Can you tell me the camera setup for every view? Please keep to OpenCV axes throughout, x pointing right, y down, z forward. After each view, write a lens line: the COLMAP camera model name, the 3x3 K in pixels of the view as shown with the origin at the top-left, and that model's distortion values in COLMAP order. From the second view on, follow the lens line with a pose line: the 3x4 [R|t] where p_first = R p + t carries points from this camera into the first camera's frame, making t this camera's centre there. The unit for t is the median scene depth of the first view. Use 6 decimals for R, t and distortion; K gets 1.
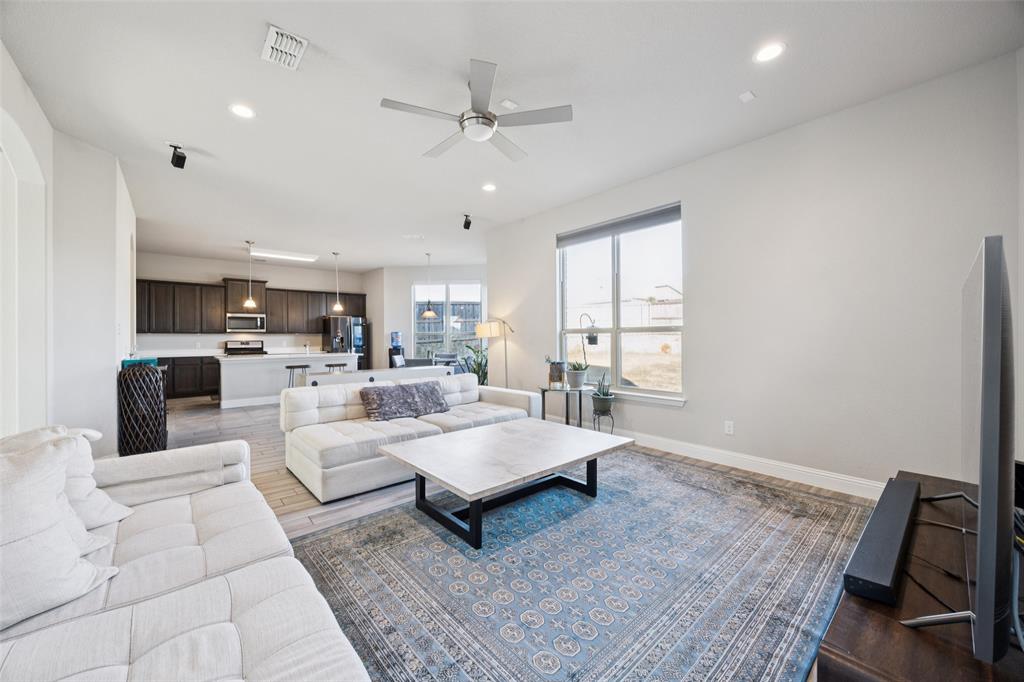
lens RADIAL K [[390.5, 0, 509.3], [0, 390.5, 338.9], [0, 0, 1]] dist [-0.001309, -0.000278]
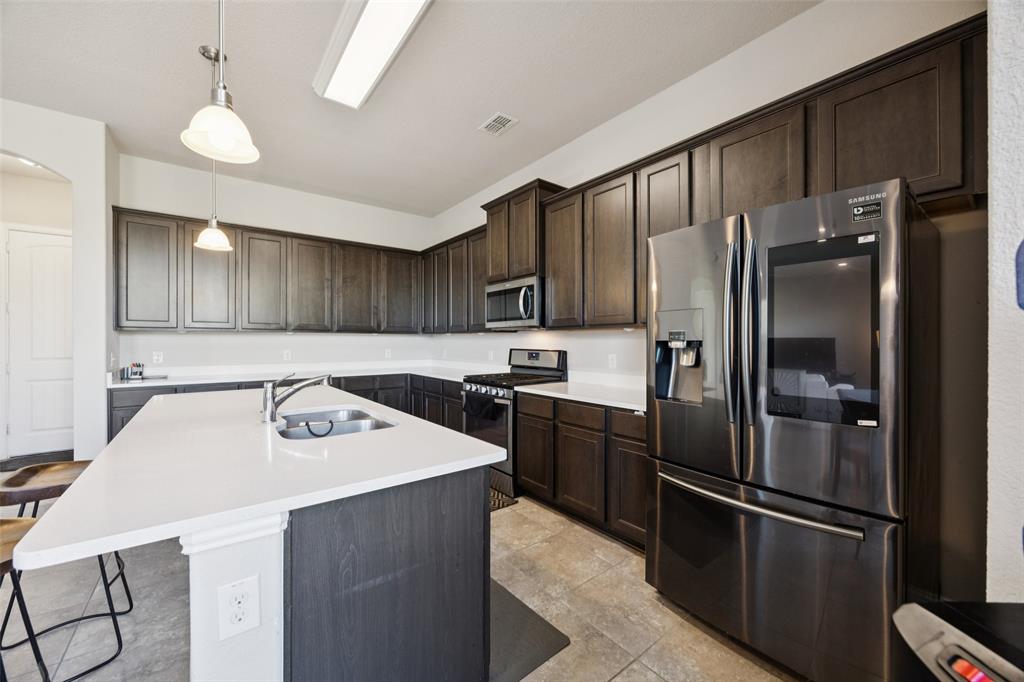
lens RADIAL K [[390.5, 0, 508.9], [0, 390.5, 339.0], [0, 0, 1]] dist [-0.001309, -0.000278]
pose [[-0.072795, 0.004177, -0.997338, -0.273068], [-0.004003, 0.999982, 0.004480, -0.007689], [0.997339, 0.004318, -0.072776, 1.002265]]
